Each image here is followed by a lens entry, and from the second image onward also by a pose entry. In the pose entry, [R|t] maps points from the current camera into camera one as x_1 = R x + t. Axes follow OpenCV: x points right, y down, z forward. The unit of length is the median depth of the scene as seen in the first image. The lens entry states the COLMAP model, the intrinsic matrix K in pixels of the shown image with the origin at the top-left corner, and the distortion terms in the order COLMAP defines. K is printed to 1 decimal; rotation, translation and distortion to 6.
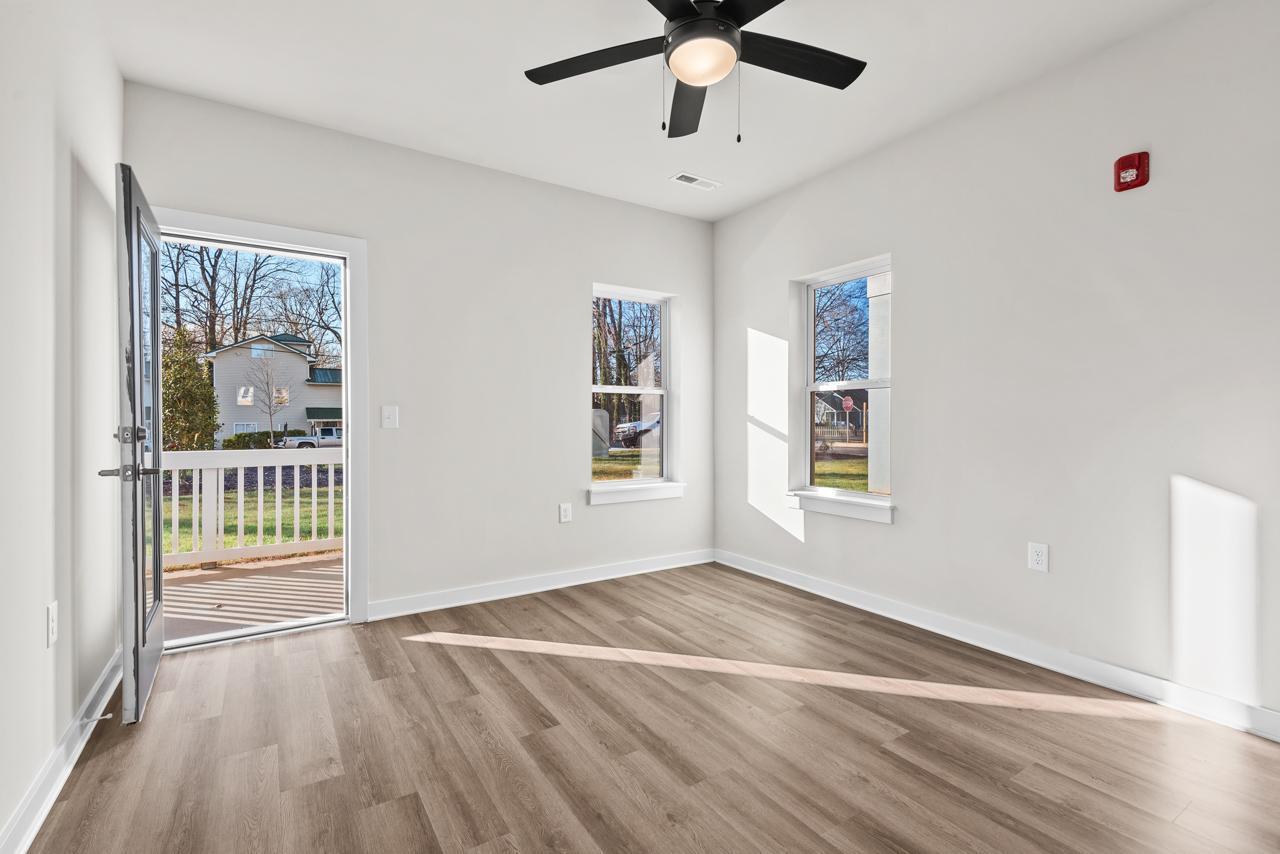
lens RADIAL K [[574.3, 0, 646.3], [0, 574.3, 413.8], [0, 0, 1]] dist [0.023258, -0.014871]
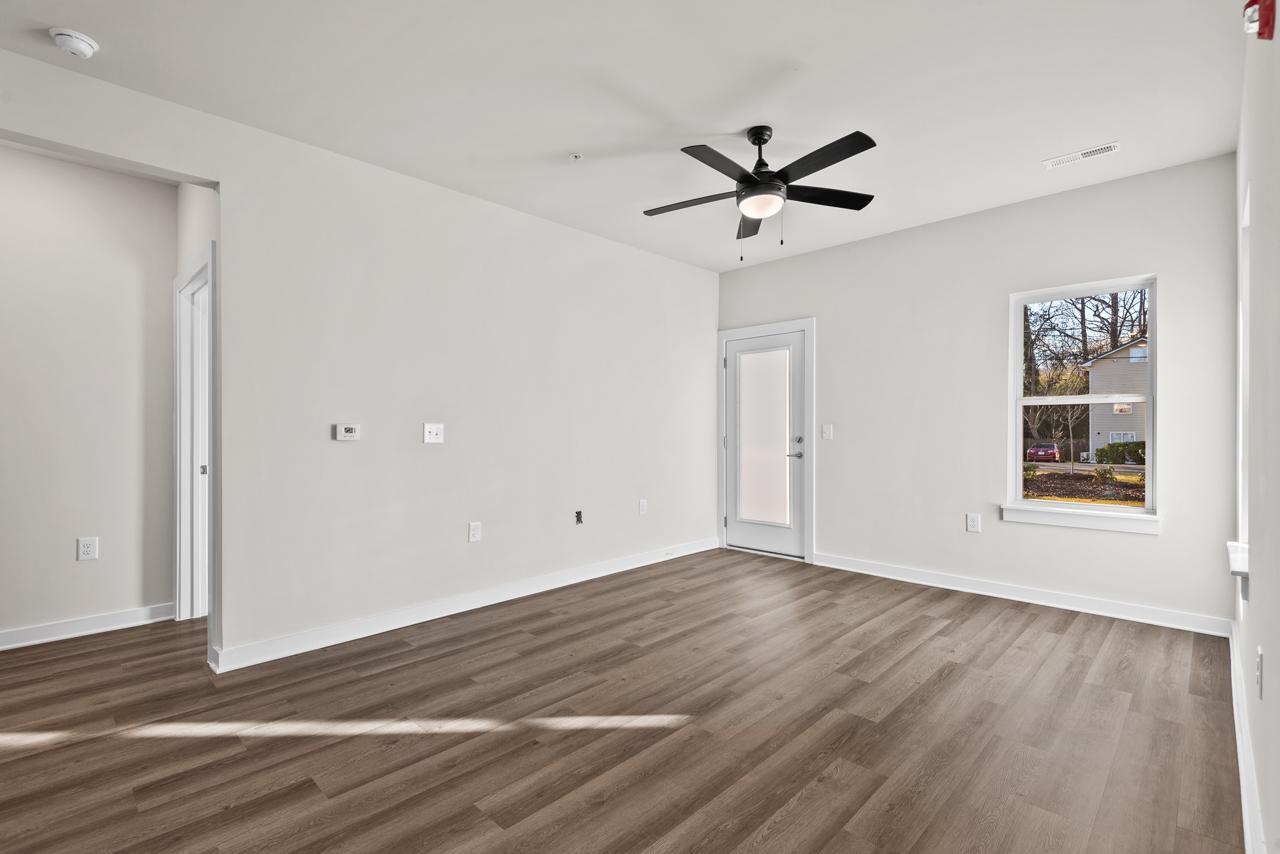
lens RADIAL K [[584.9, 0, 640.0], [0, 584.9, 427.0], [0, 0, 1]] dist [-0.000665, -0.001148]
pose [[0.214704, -0.004179, -0.976670, 0.846061], [0.011435, 0.999933, -0.001764, -0.009524], [0.976612, -0.010790, 0.214738, 0.192655]]
